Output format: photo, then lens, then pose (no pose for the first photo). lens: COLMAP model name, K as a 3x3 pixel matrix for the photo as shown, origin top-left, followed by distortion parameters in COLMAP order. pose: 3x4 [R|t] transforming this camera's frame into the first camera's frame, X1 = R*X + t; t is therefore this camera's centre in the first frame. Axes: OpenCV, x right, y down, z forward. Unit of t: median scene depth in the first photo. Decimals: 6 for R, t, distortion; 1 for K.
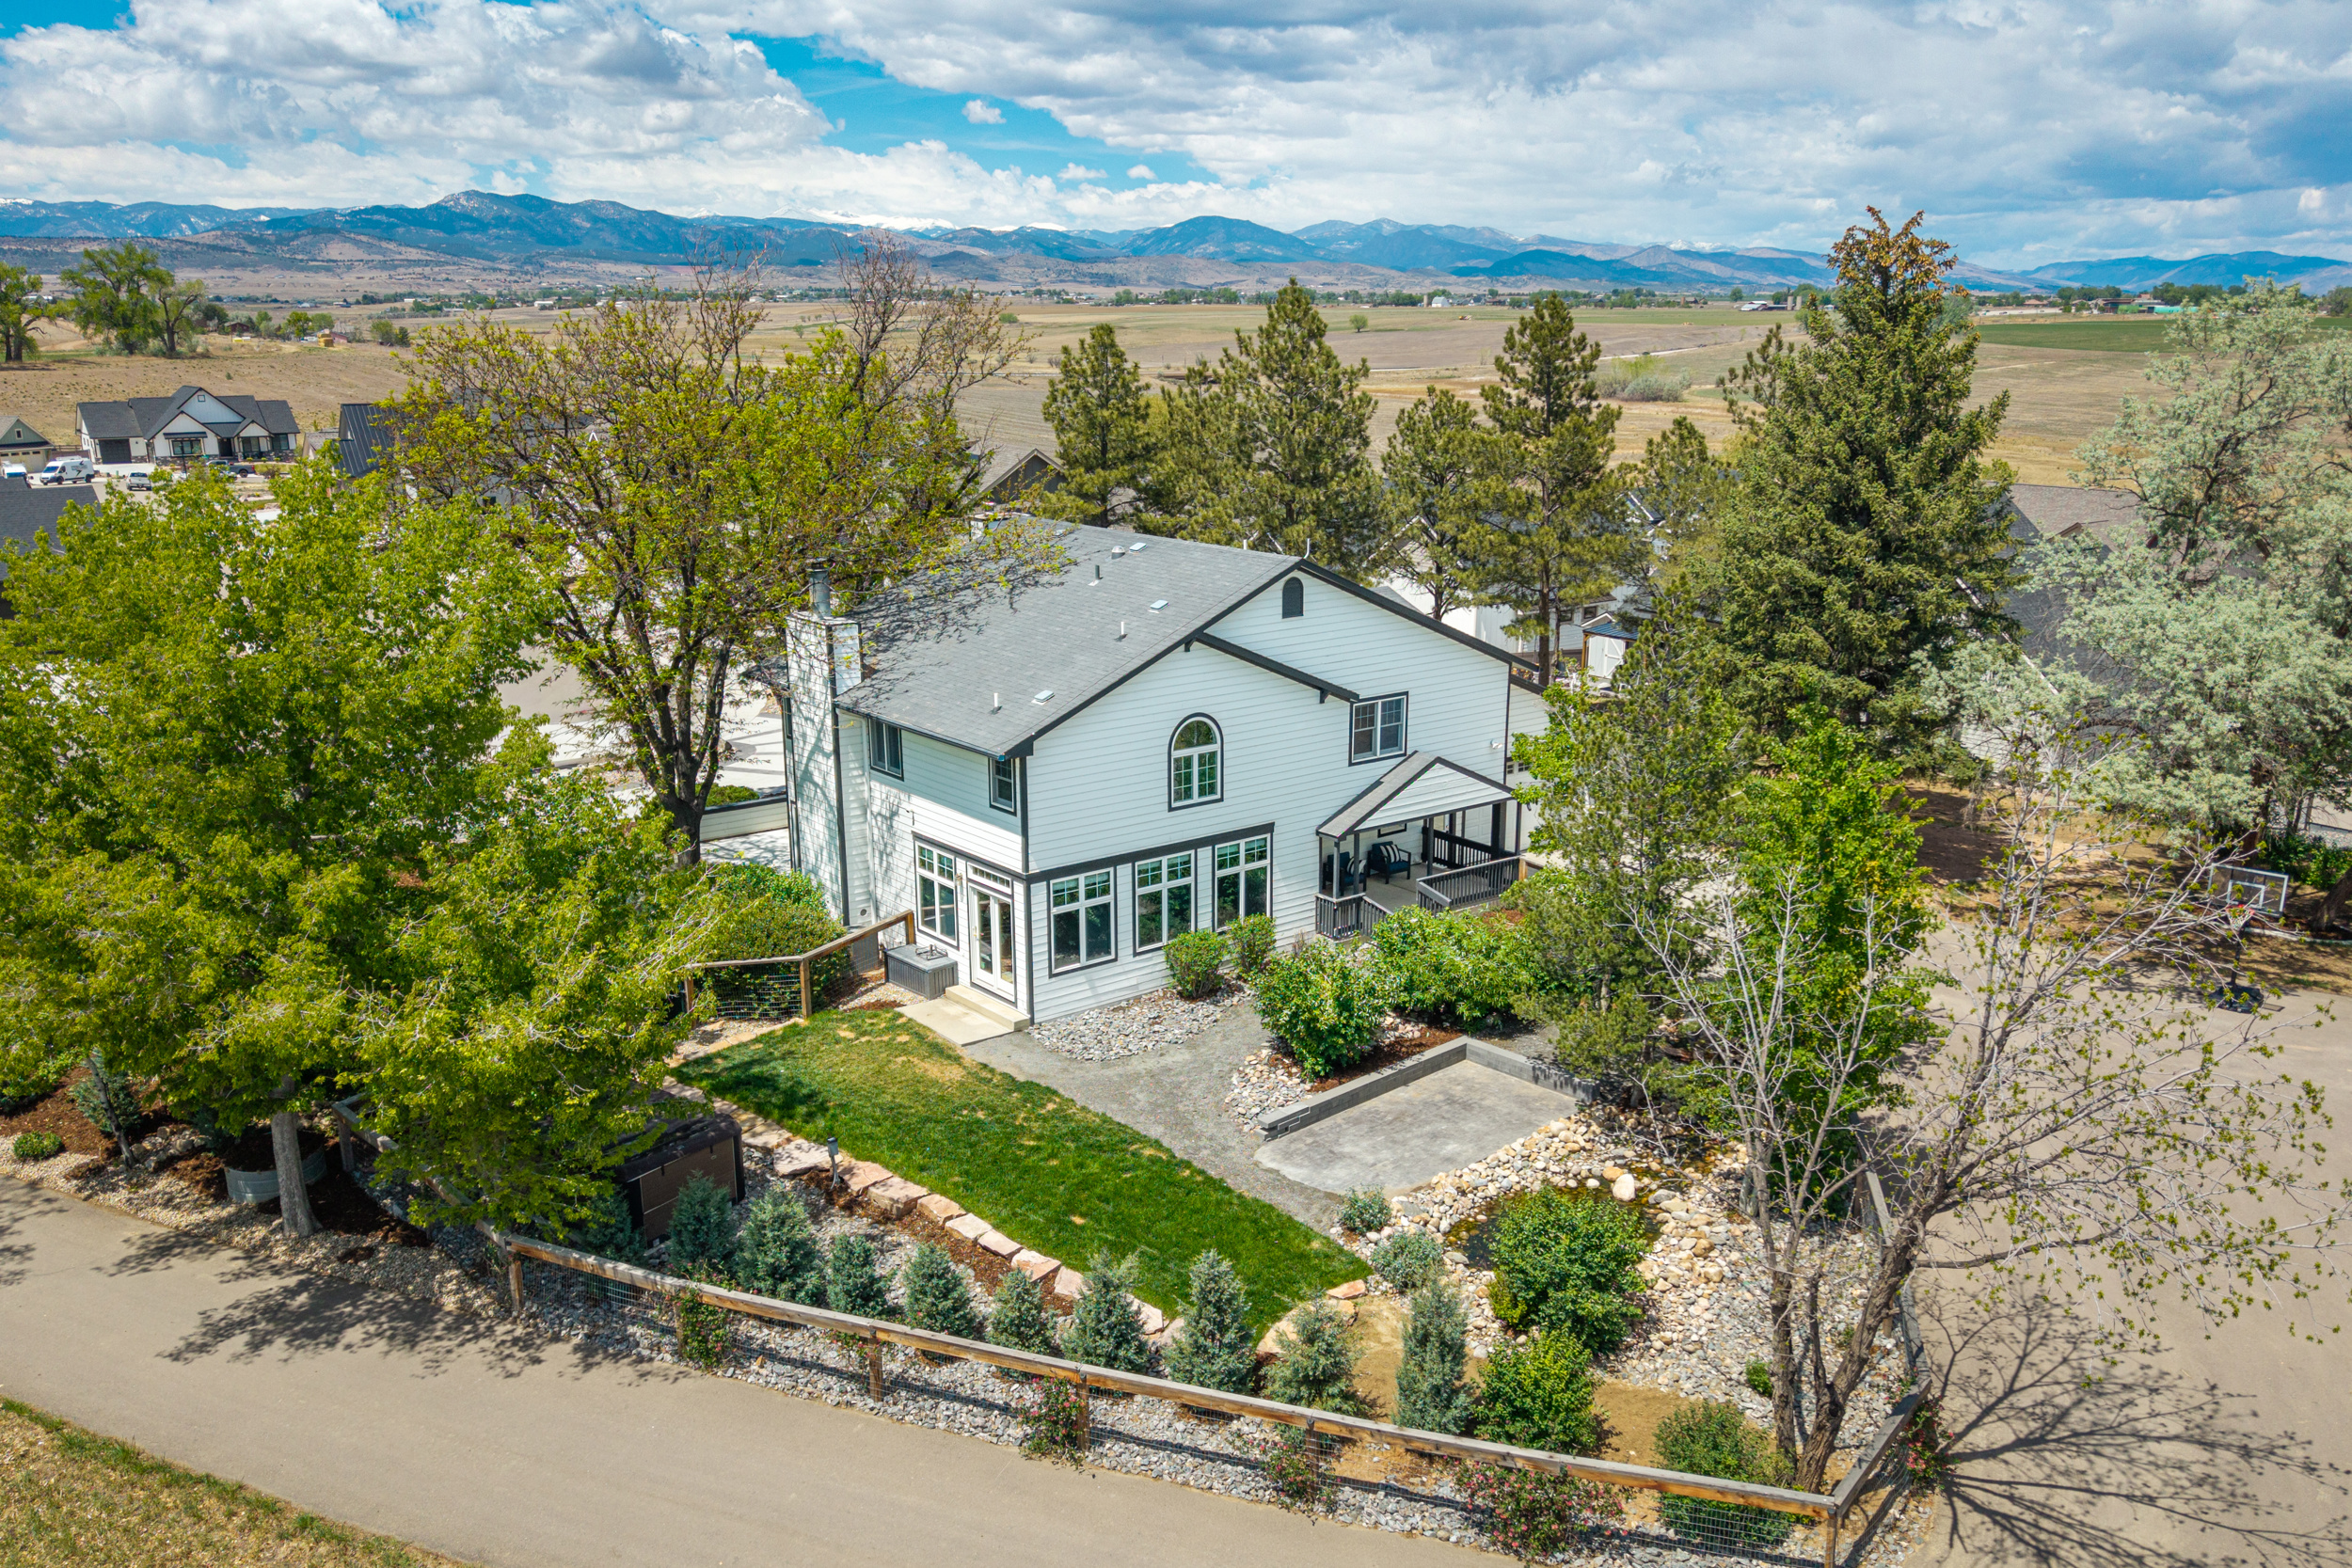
lens RADIAL K [[1834.5, 0, 1176.0], [0, 1834.5, 784.0], [0, 0, 1]] dist [0.118054, -0.108183]
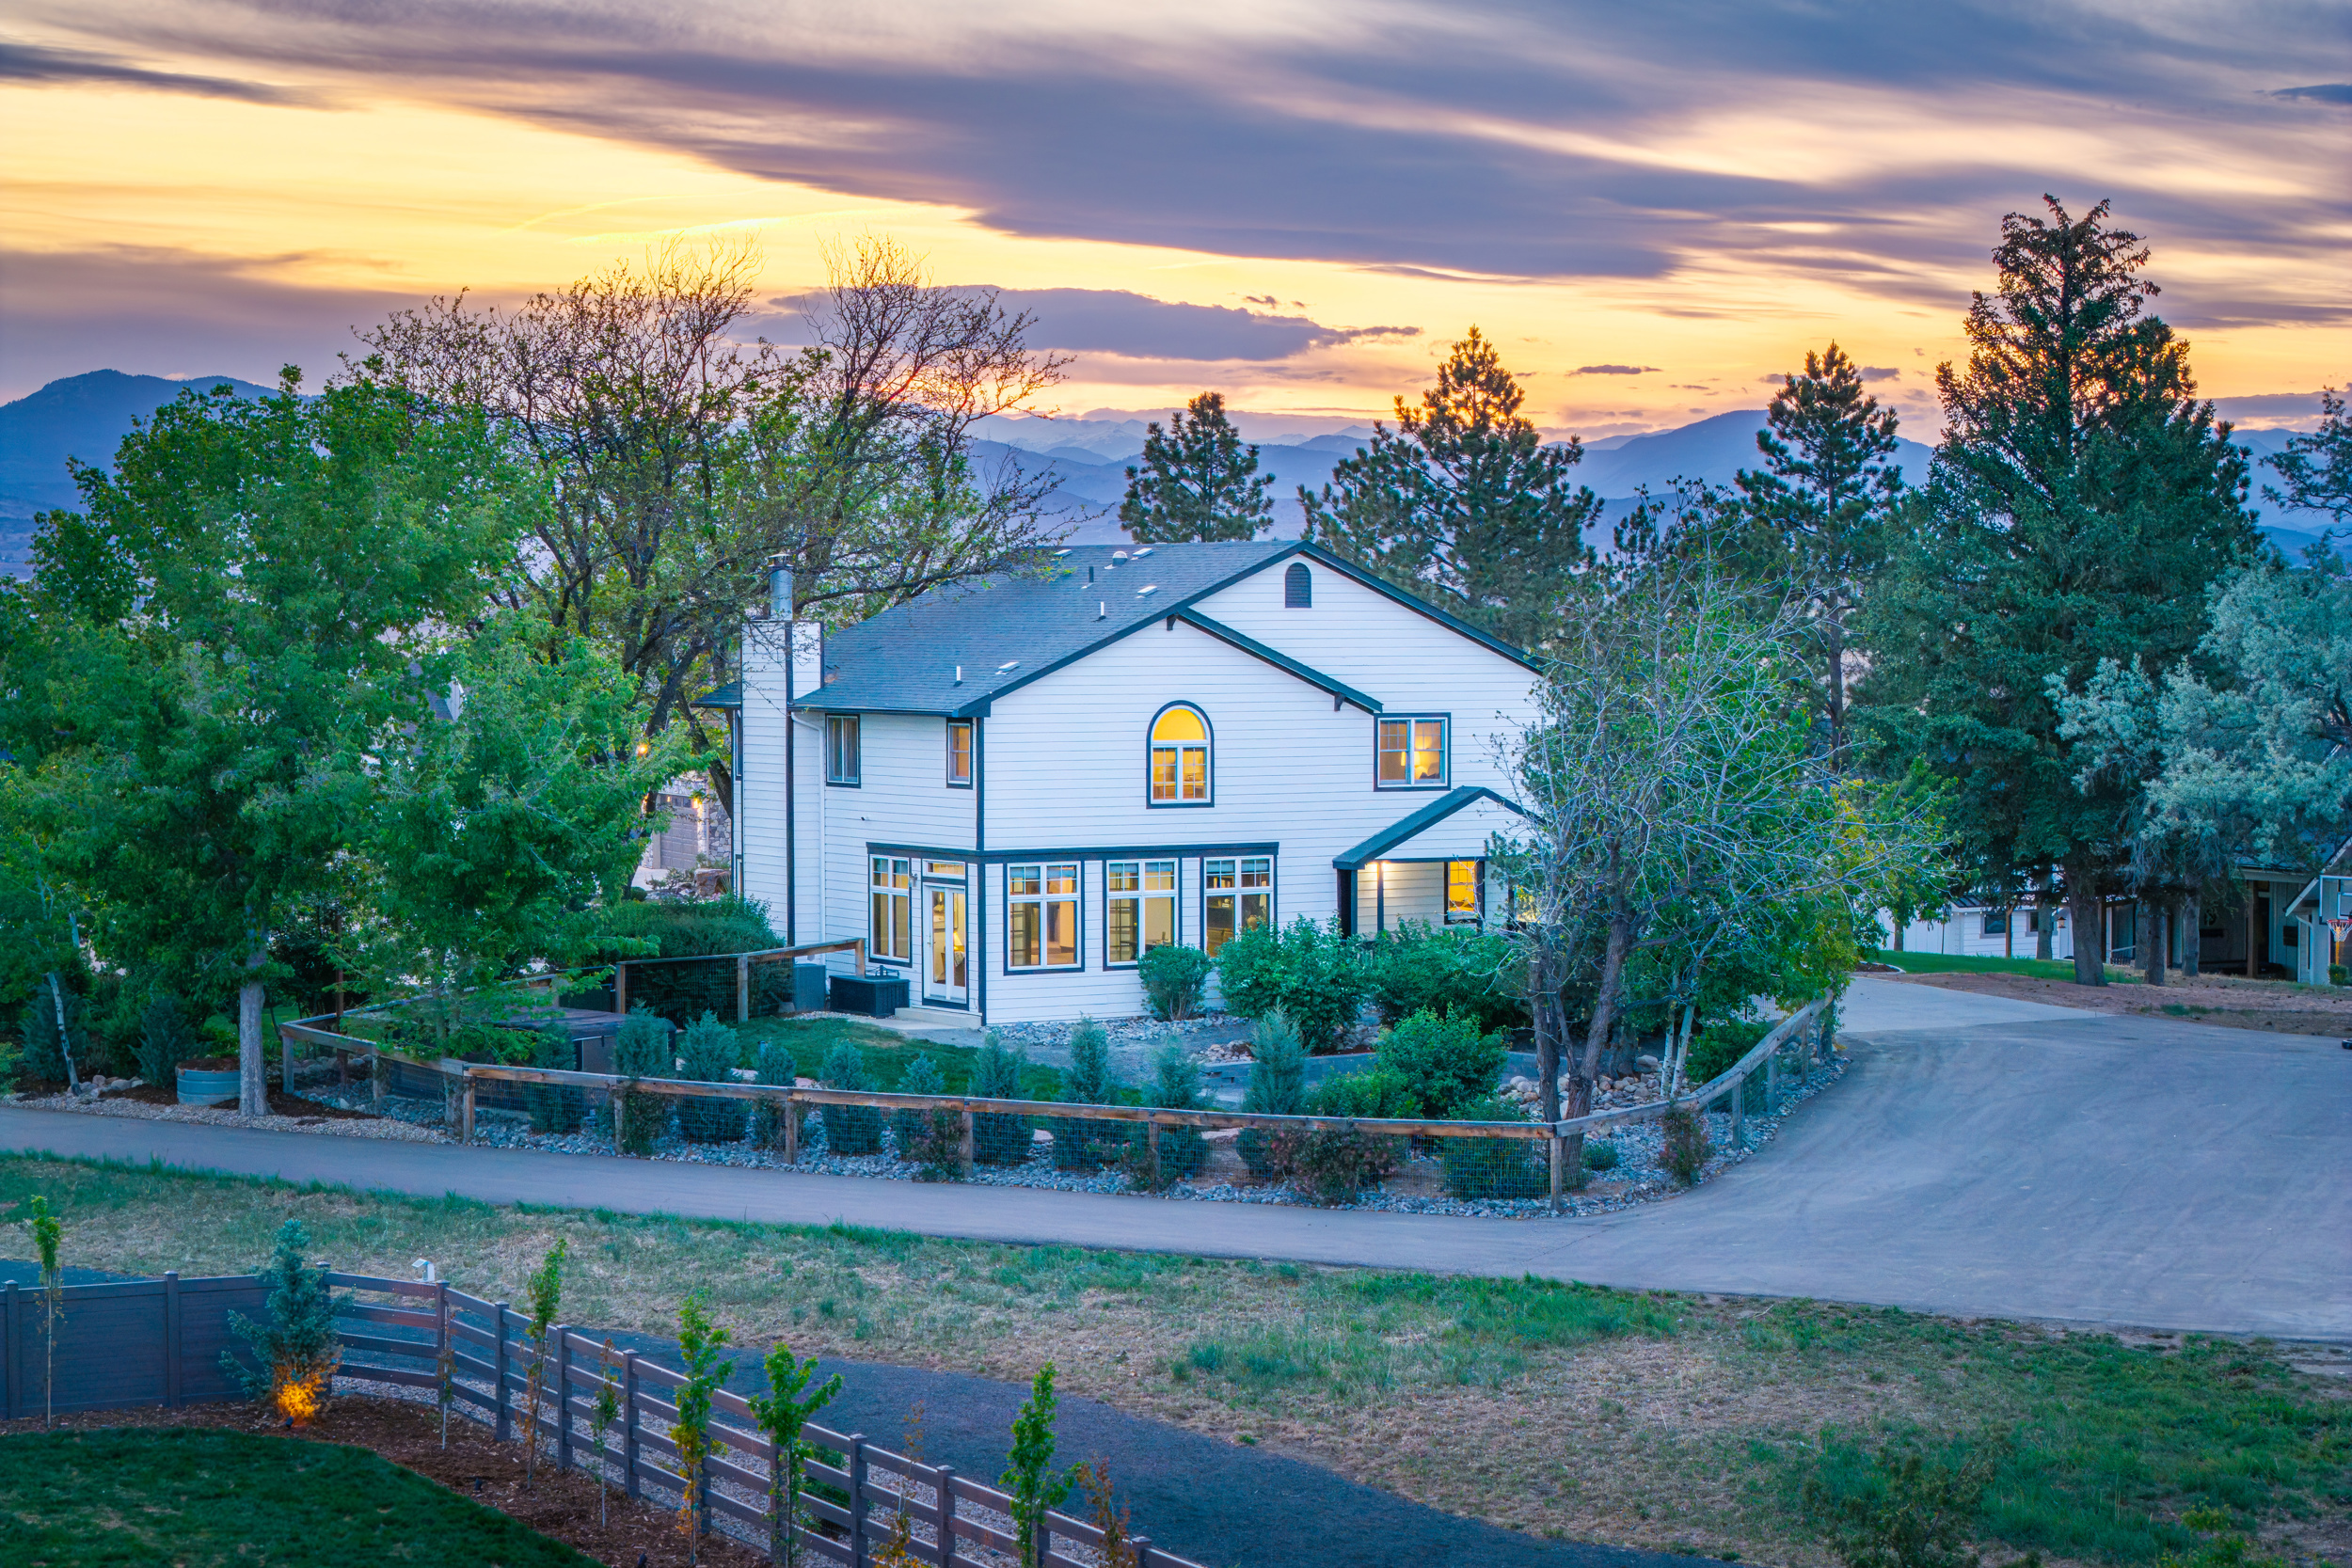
lens RADIAL K [[4291.1, 0, 1176.0], [0, 4291.1, 784.0], [0, 0, 1]] dist [-0.026510, -0.076609]
pose [[0.993977, 0.005407, -0.109456, 0.234648], [-0.028099, 0.977967, -0.206859, 0.428247], [0.105926, 0.208689, 0.972229, -1.016396]]
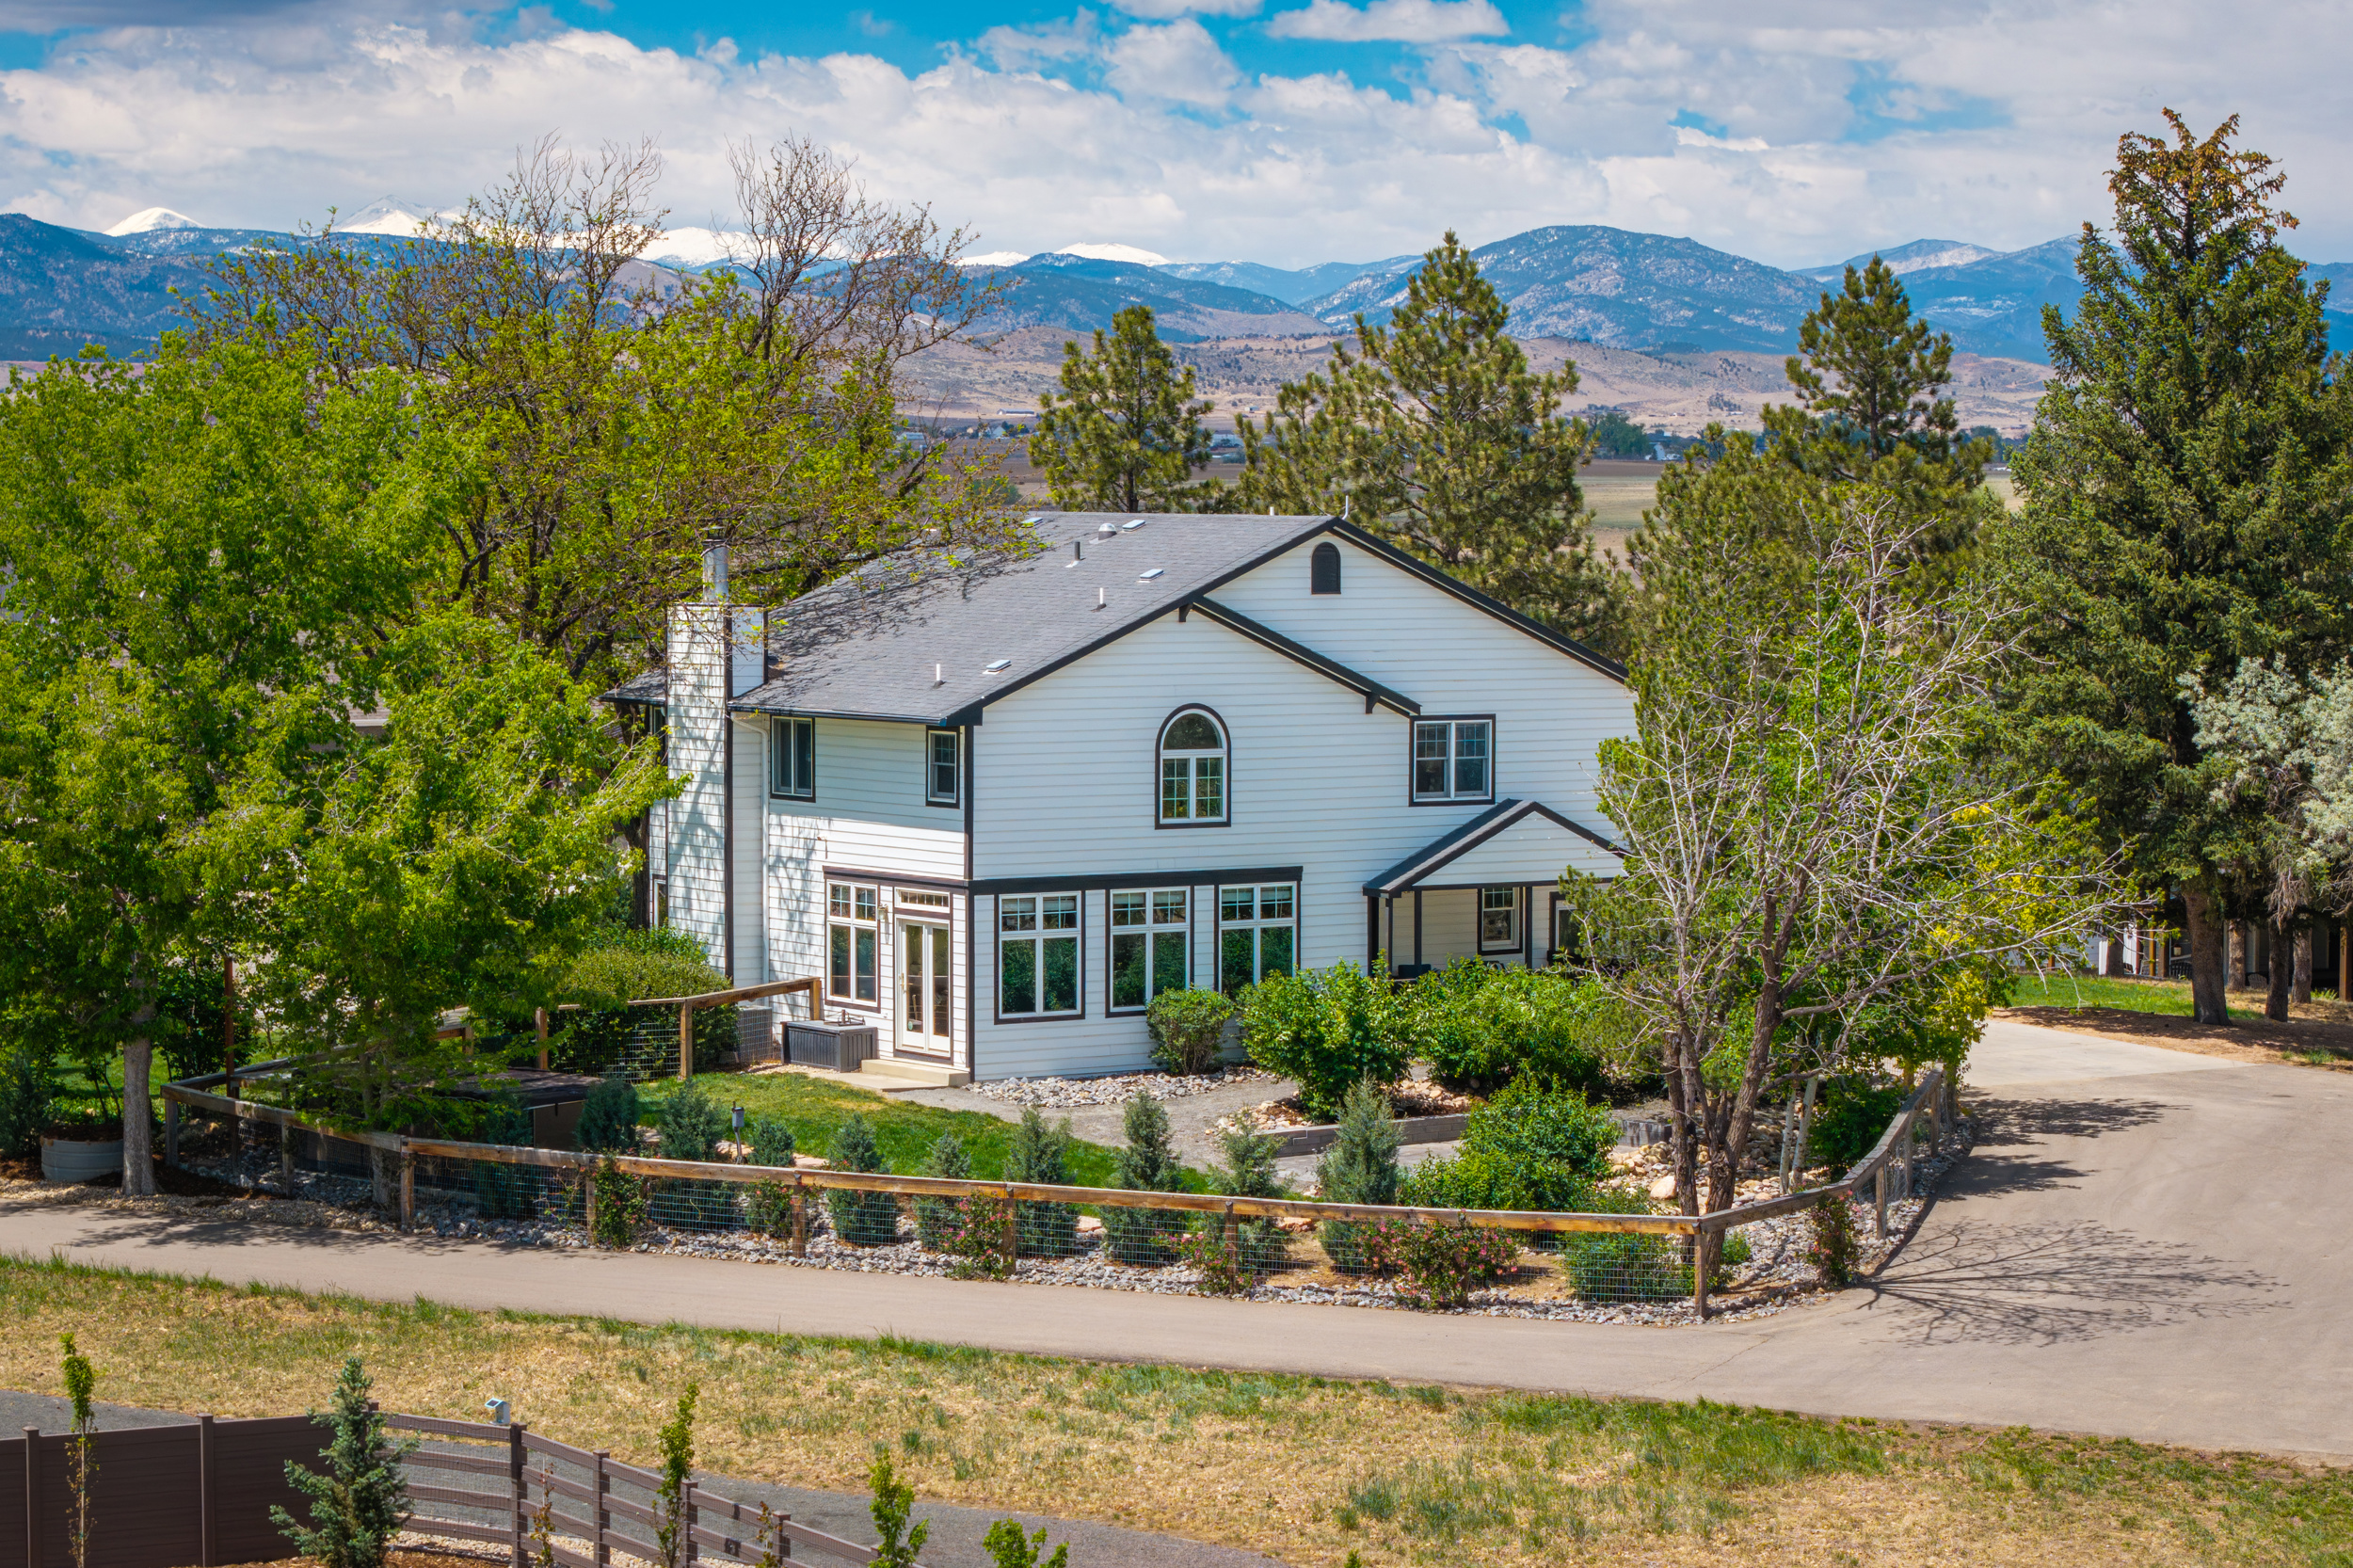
lens RADIAL K [[5239.6, 0, 1176.5], [0, 5239.6, 784.0], [0, 0, 1]] dist [-0.025825, 0.320629]
pose [[0.998512, 0.009303, -0.053734, 0.120631], [-0.019400, 0.981481, -0.190577, 0.408682], [0.050966, 0.191335, 0.980201, -1.140699]]
